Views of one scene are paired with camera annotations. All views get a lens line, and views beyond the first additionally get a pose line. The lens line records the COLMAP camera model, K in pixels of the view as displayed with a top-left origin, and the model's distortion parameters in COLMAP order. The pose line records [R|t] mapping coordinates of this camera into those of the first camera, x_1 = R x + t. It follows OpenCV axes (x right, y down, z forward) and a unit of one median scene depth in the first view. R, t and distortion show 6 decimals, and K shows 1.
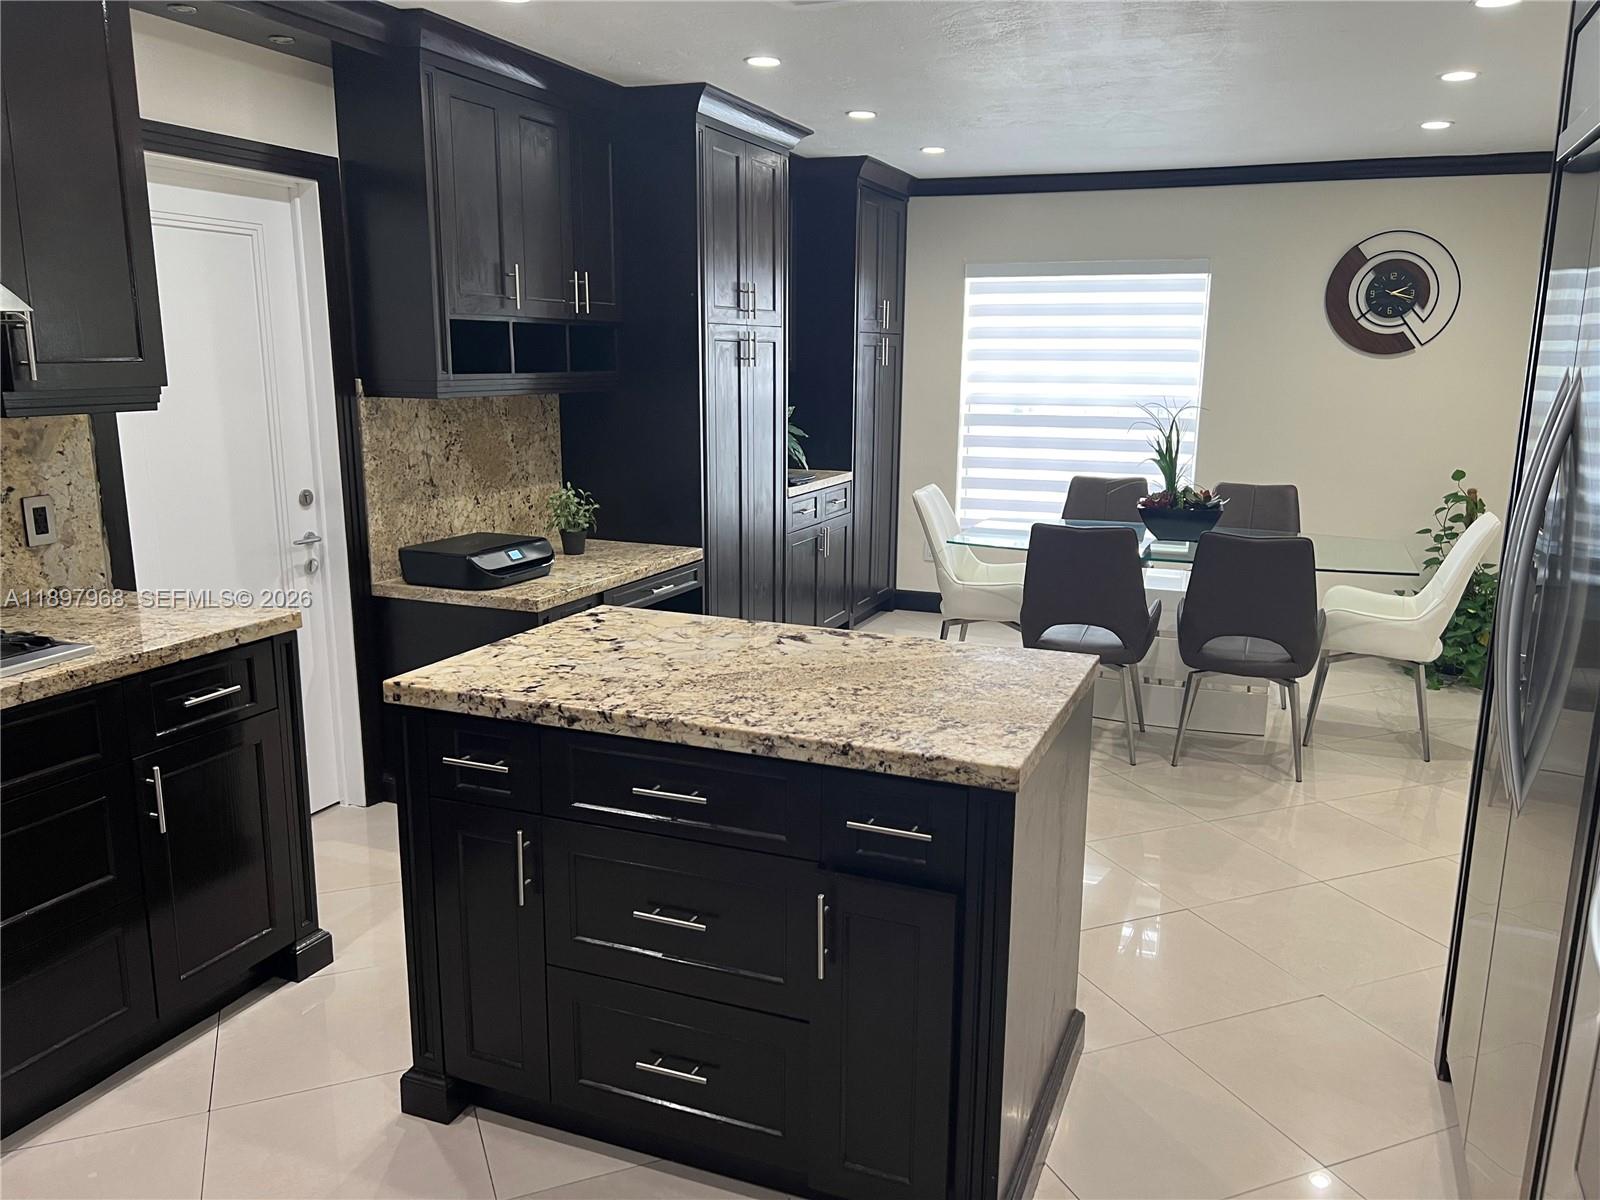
lens RADIAL K [[1212.0, 0, 806.2], [0, 1212.0, 604.1], [0, 0, 1]] dist [0.076821, -0.084918]
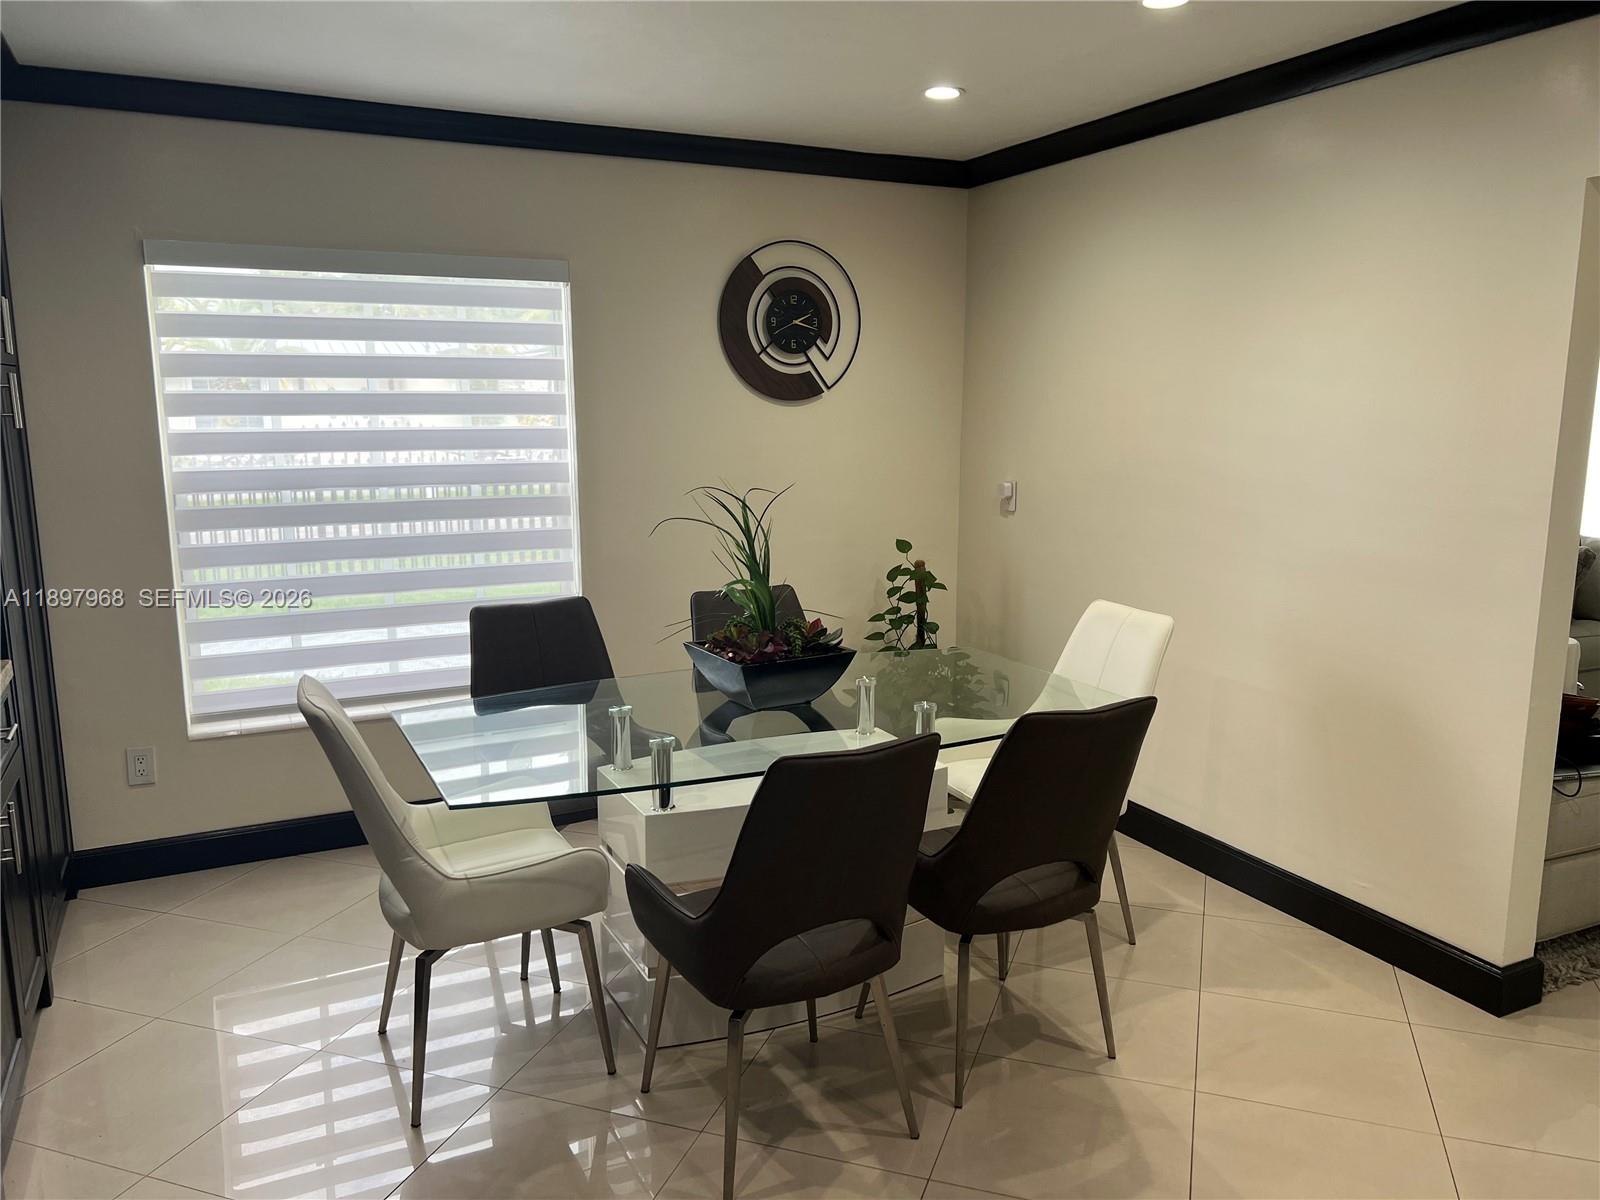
lens RADIAL K [[1212.0, 0, 801.8], [0, 1212.0, 600.5], [0, 0, 1]] dist [0.076821, -0.084918]
pose [[0.663269, -0.136204, 0.735883, -0.110507], [0.161418, 0.986191, 0.037044, -0.106044], [-0.730766, 0.094215, 0.676095, 0.489972]]
